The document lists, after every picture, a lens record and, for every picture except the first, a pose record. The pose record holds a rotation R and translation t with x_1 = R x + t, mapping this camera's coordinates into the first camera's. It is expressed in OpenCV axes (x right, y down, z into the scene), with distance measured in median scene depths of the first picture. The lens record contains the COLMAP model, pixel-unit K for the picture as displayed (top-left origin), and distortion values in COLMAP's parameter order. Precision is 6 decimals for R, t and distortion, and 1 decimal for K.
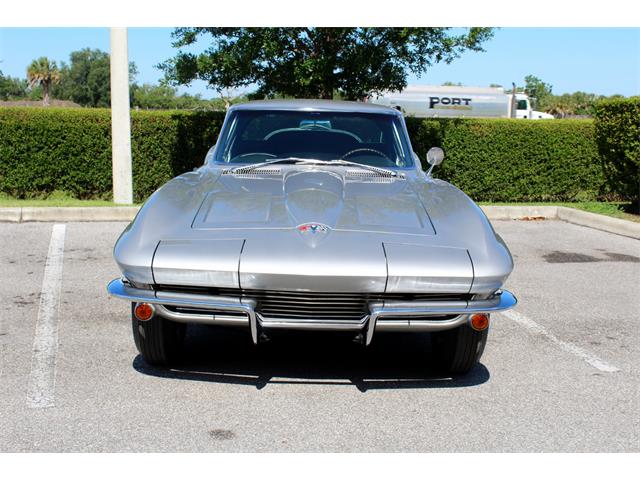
lens RADIAL K [[928.4, 0, 267.9], [0, 928.4, 239.8], [0, 0, 1]] dist [0.001405, -0.065631]
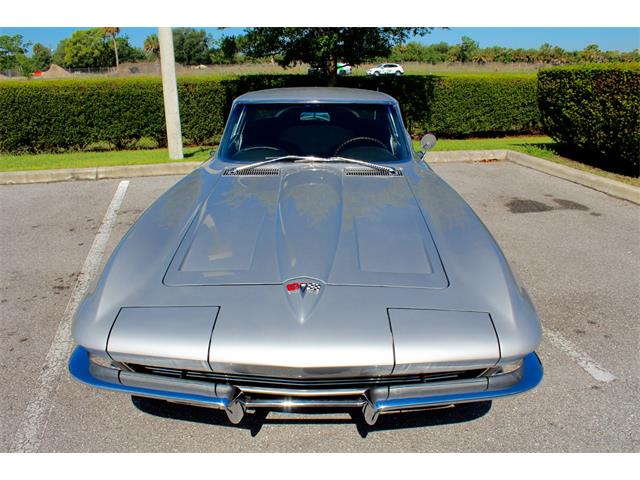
lens RADIAL K [[554.6, 0, 296.0], [0, 554.6, 239.7], [0, 0, 1]] dist [-0.134776, 0.118017]
pose [[0.999504, -0.026656, -0.016789, 0.022965], [0.029231, 0.983465, 0.178724, -0.063067], [0.011747, -0.179126, 0.983756, 0.231267]]
